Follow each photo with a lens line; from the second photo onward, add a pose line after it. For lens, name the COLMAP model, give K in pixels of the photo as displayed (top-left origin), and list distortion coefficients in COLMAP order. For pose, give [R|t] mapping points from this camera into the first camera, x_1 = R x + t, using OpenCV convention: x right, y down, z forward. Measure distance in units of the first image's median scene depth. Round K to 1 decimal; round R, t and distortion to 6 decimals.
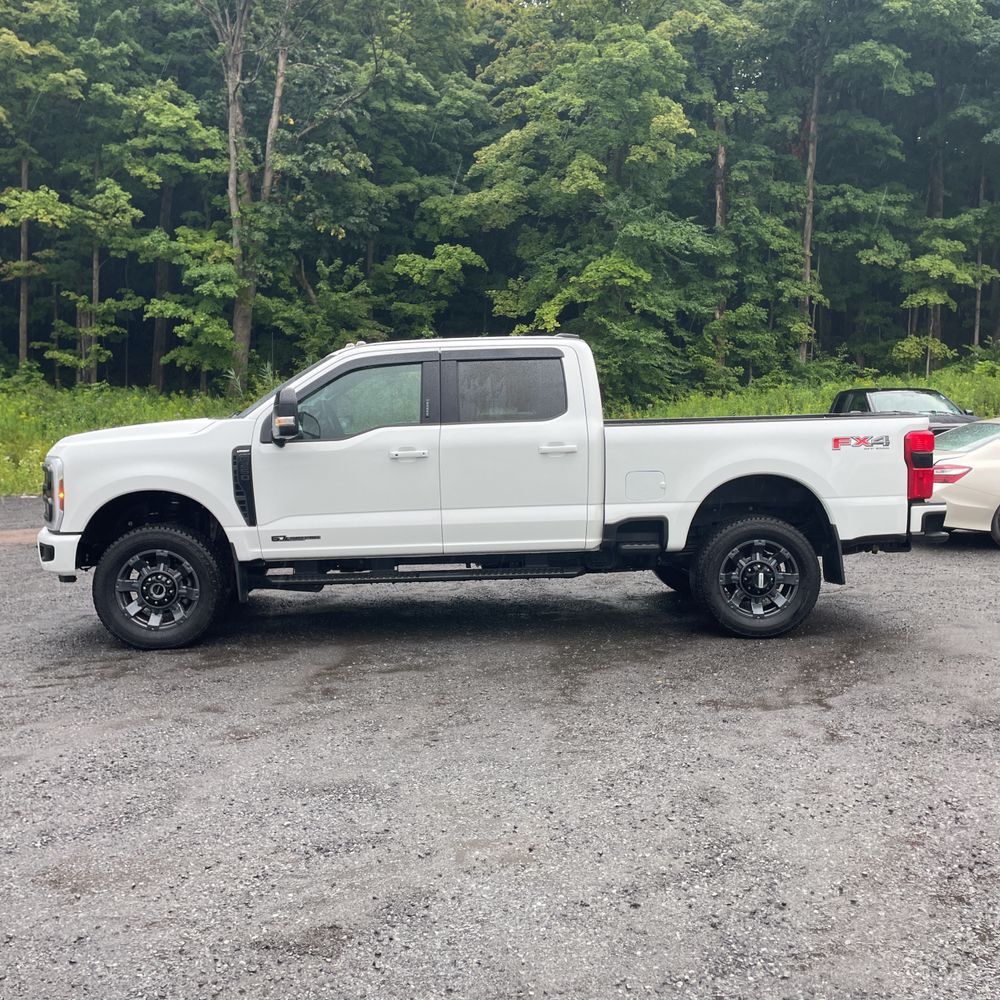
lens RADIAL K [[1066.8, 0, 548.0], [0, 1066.8, 497.1], [0, 0, 1]] dist [0.198888, -0.435528]
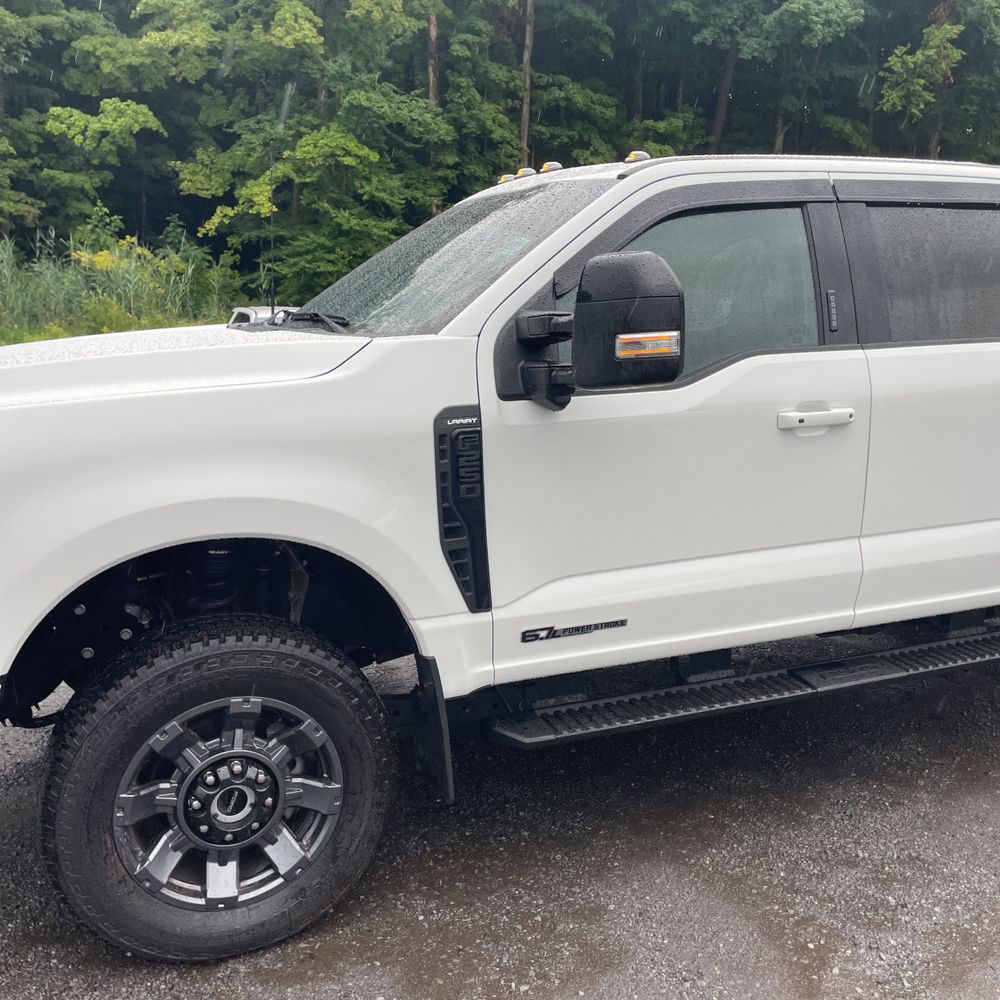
lens RADIAL K [[1017.6, 0, 519.5], [0, 1017.6, 492.3], [0, 0, 1]] dist [0.099291, -0.136602]
pose [[0.934646, -0.048905, 0.352201, -0.095940], [0.016836, 0.995472, 0.093548, -0.012526], [-0.355181, -0.081504, 0.931237, 0.161144]]
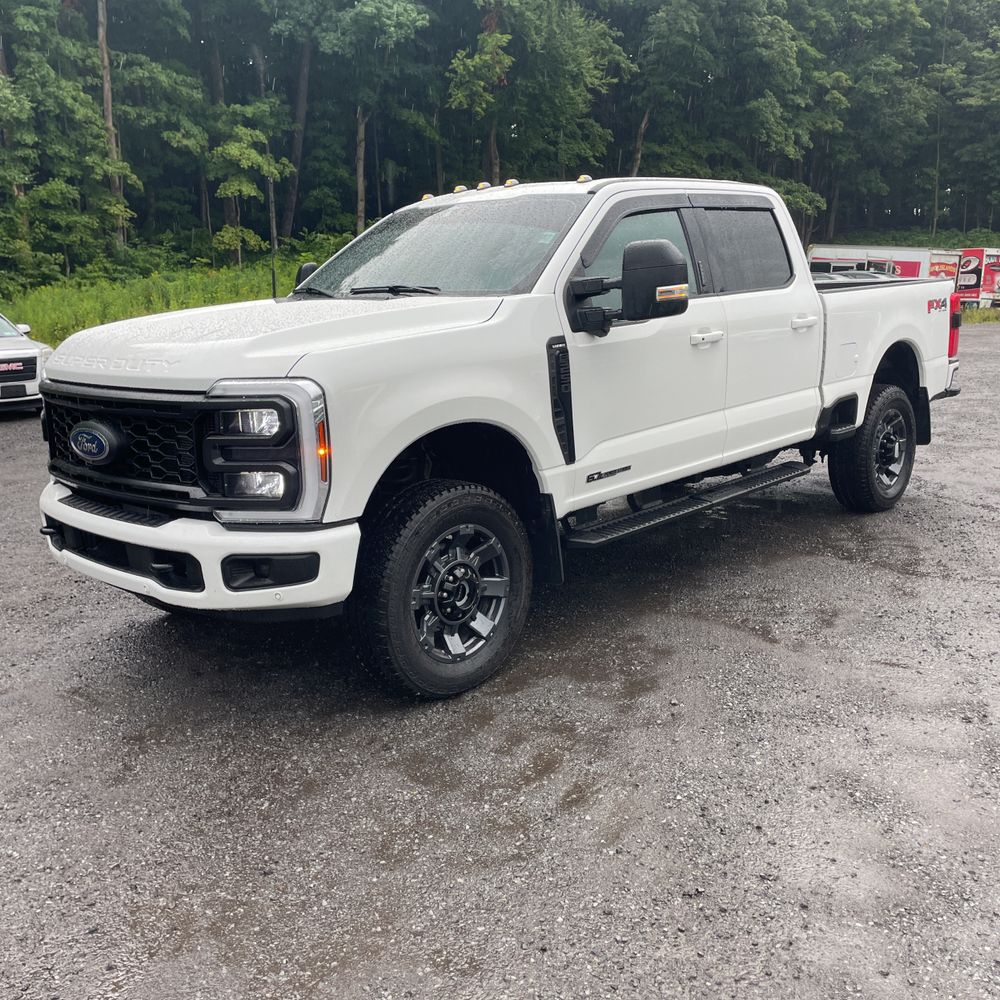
lens RADIAL K [[1017.6, 0, 519.5], [0, 1017.6, 492.3], [0, 0, 1]] dist [0.099291, -0.136602]
pose [[0.701016, -0.152517, 0.696645, -0.176955], [0.084274, 0.987735, 0.131443, -0.009405], [-0.708148, -0.033435, 0.705272, 0.146941]]
